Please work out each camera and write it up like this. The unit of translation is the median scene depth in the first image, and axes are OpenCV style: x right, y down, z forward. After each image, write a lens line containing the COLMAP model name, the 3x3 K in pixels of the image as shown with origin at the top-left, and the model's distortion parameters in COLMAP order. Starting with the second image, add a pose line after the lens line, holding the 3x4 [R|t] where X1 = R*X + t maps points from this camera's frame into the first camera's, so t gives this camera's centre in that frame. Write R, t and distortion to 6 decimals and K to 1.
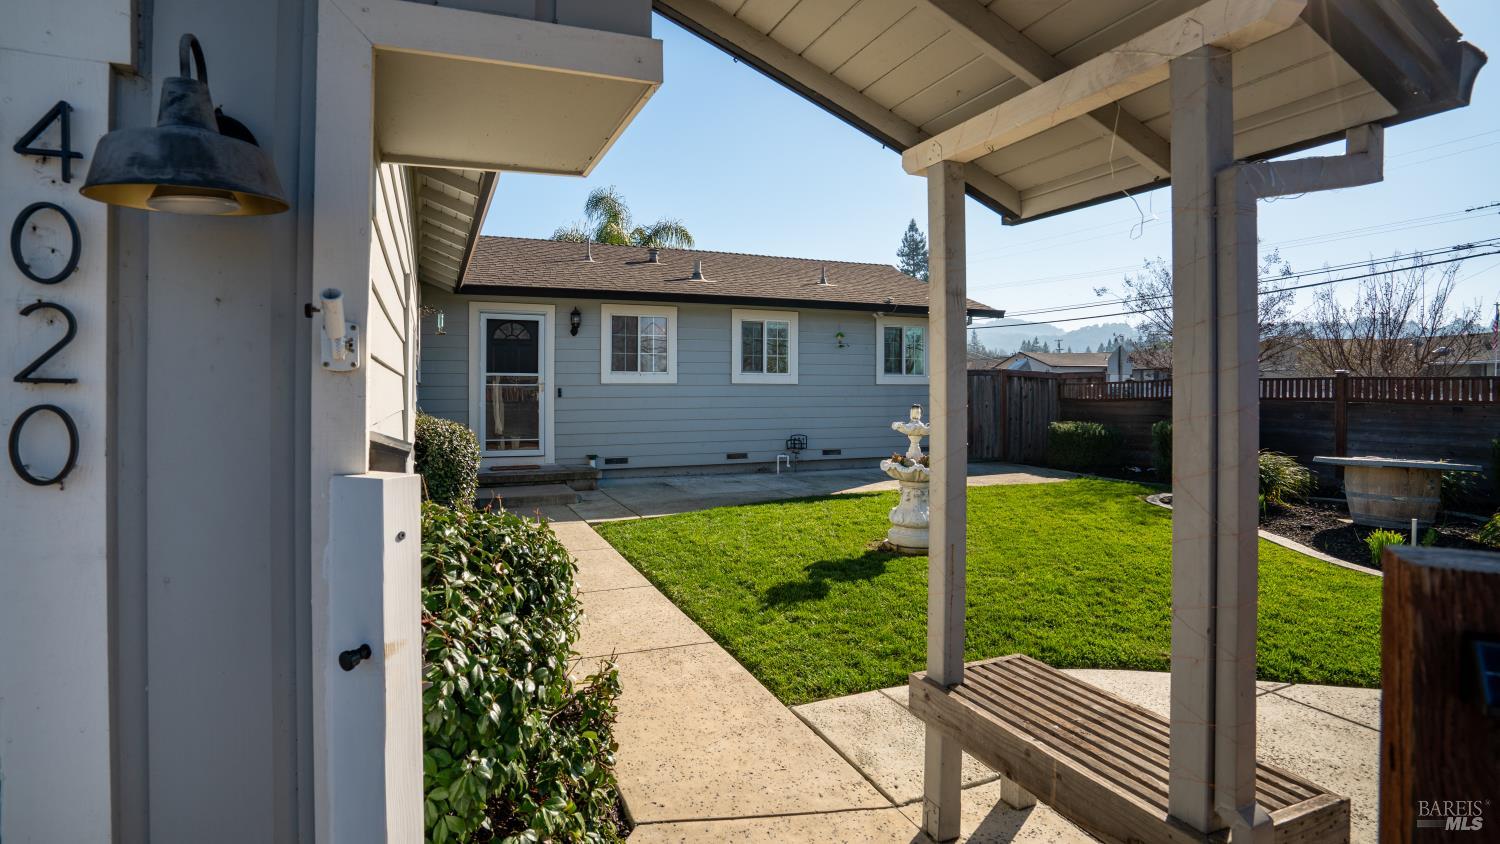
lens RADIAL K [[677.0, 0, 746.1], [0, 677.0, 421.9], [0, 0, 1]] dist [-0.005940, 0.000200]
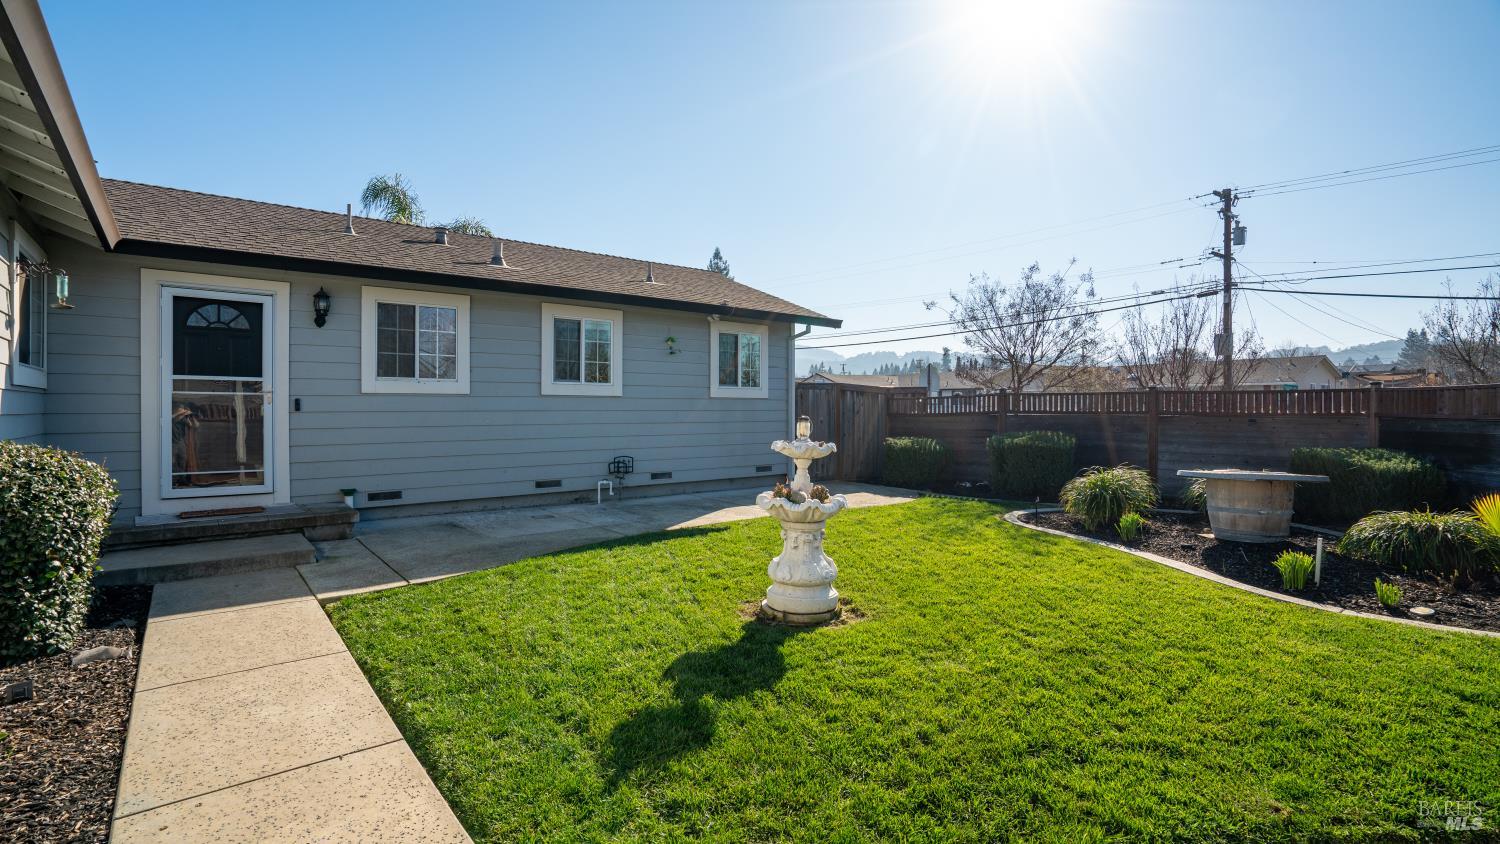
lens RADIAL K [[705.3, 0, 750.0], [0, 705.3, 422.0], [0, 0, 1]] dist [-0.079532, 0.039926]
pose [[0.963981, -0.005577, 0.265912, -0.004594], [0.012341, 0.999641, -0.023771, -0.001361], [-0.265684, 0.026196, 0.963704, 0.164633]]
